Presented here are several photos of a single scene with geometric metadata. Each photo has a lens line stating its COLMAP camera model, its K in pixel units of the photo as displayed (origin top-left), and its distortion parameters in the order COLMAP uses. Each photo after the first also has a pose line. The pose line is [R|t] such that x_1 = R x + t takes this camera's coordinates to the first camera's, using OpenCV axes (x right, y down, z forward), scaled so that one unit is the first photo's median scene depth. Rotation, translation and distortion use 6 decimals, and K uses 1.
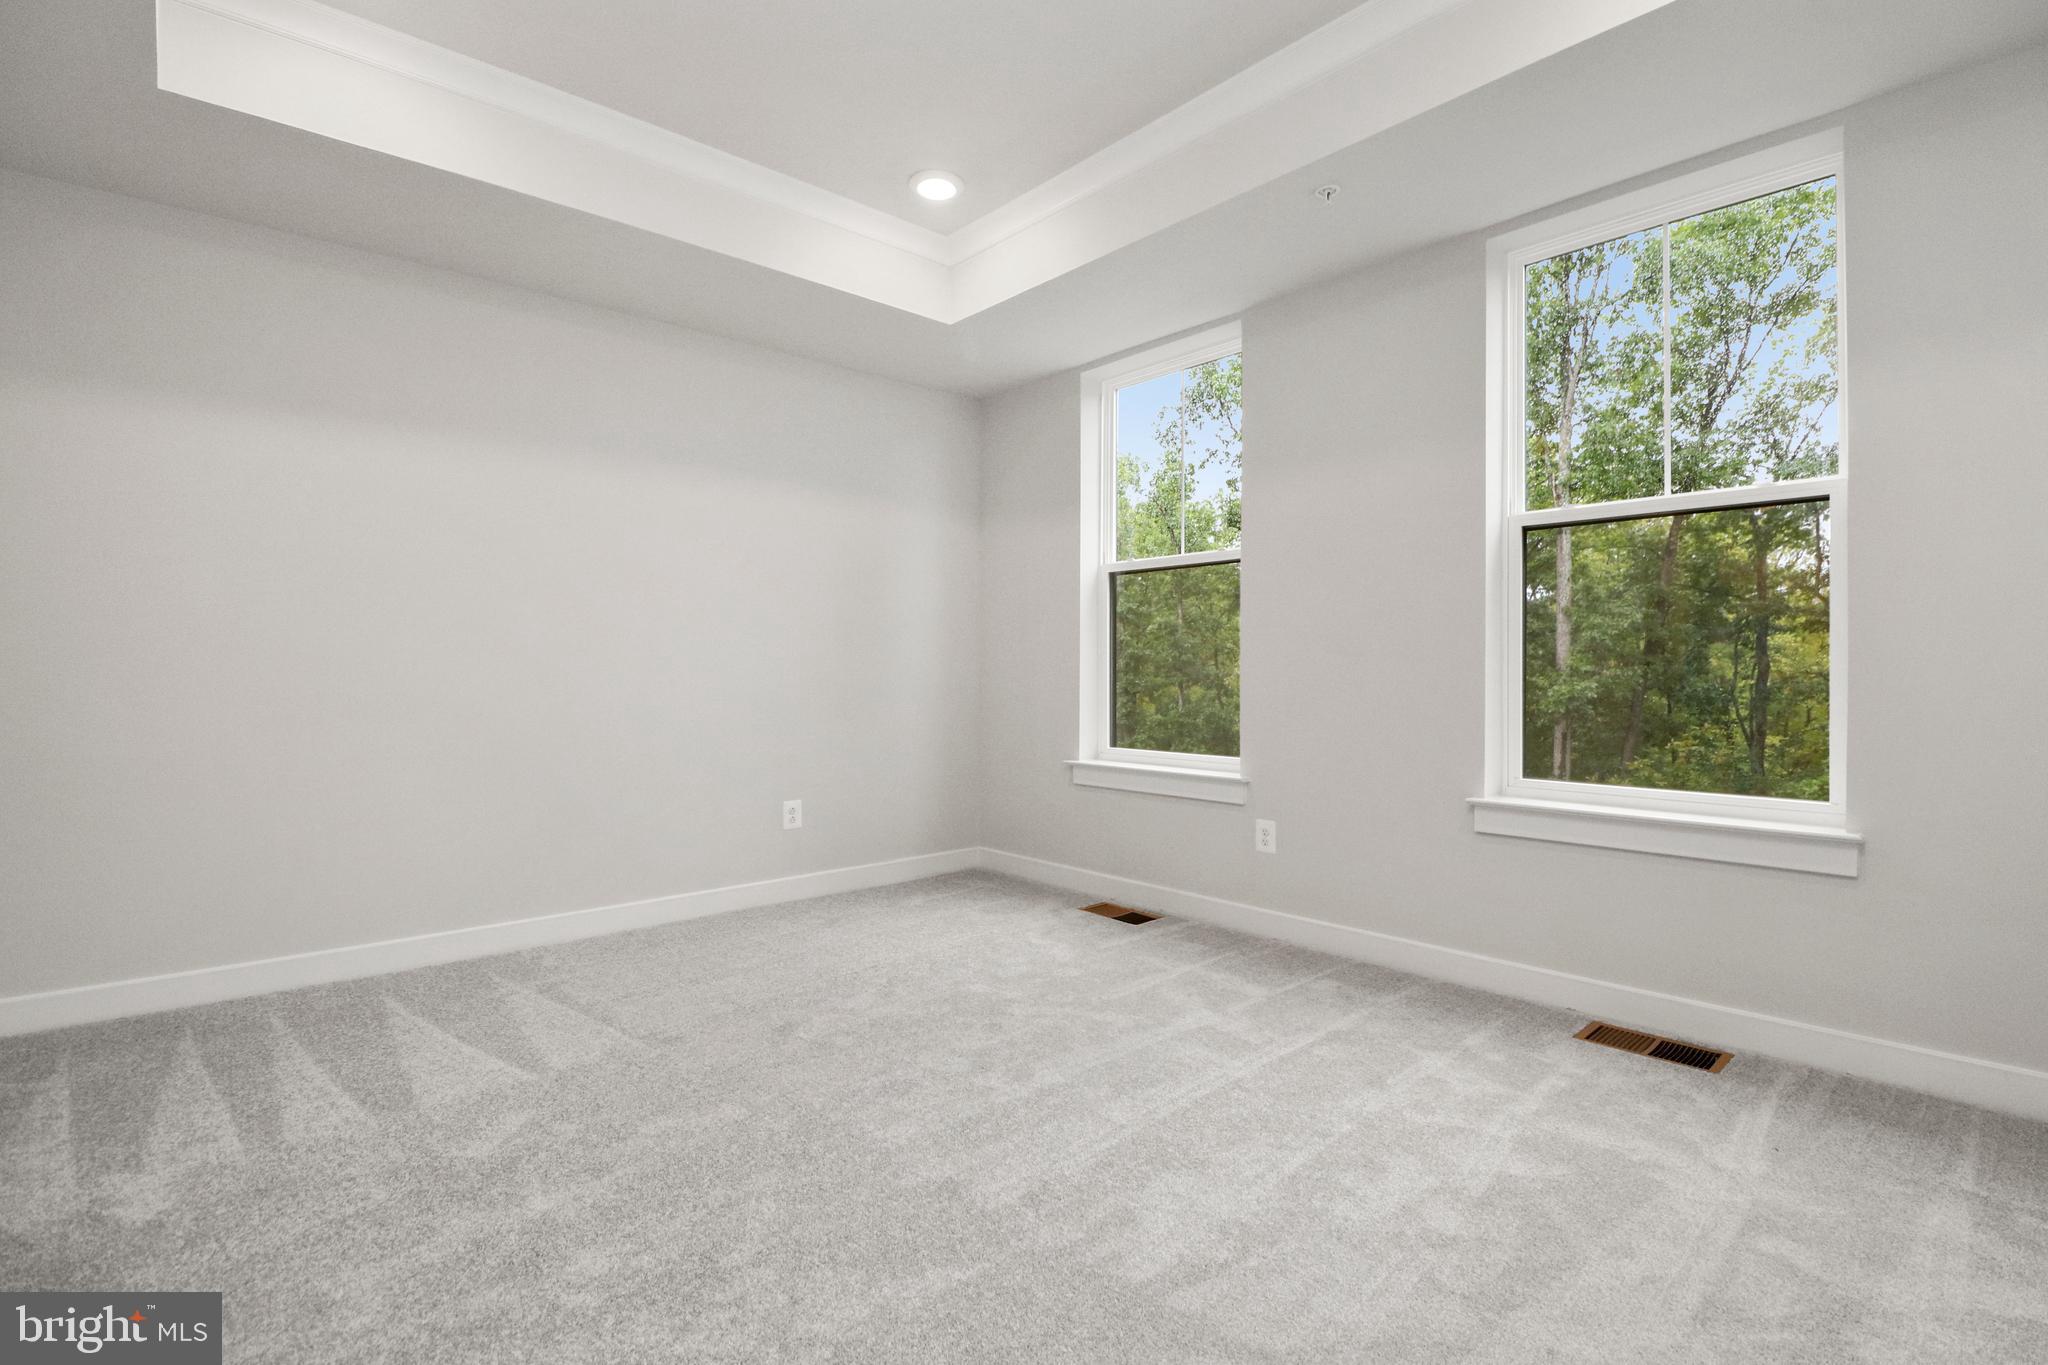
lens RADIAL K [[942.7, 0, 1026.0], [0, 942.7, 665.8], [0, 0, 1]] dist [0.011689, -0.013828]
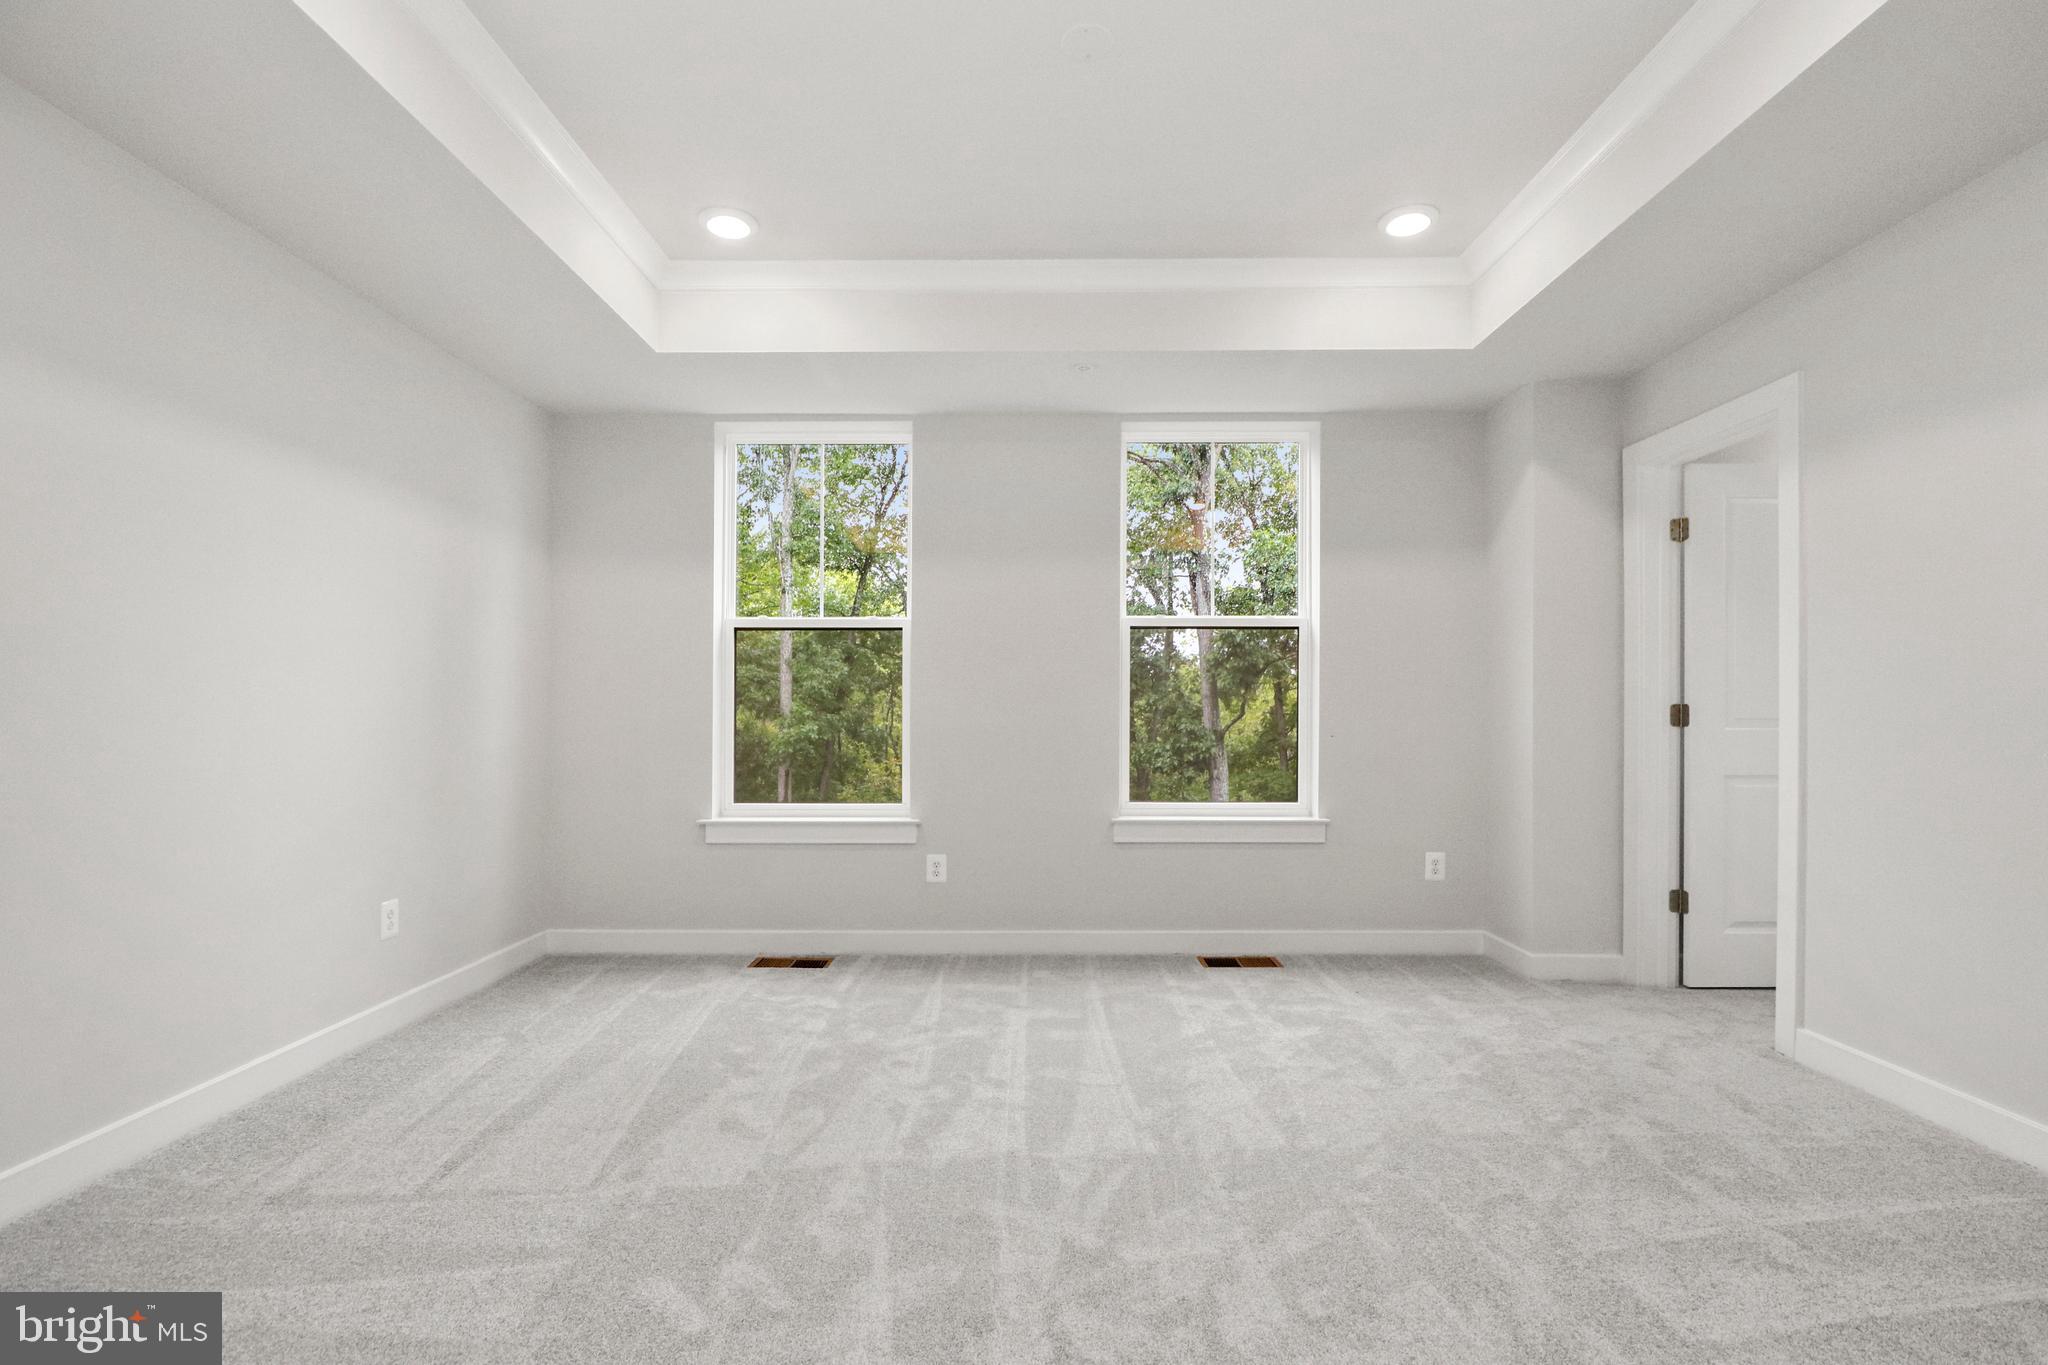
lens RADIAL K [[960.5, 0, 1024.0], [0, 960.5, 682.5], [0, 0, 1]] dist [0.011946, -0.015763]
pose [[0.679398, 0.024350, 0.733366, -0.618025], [-0.004691, 0.999573, -0.028843, -0.017438], [-0.733755, 0.016155, 0.679222, 0.119268]]
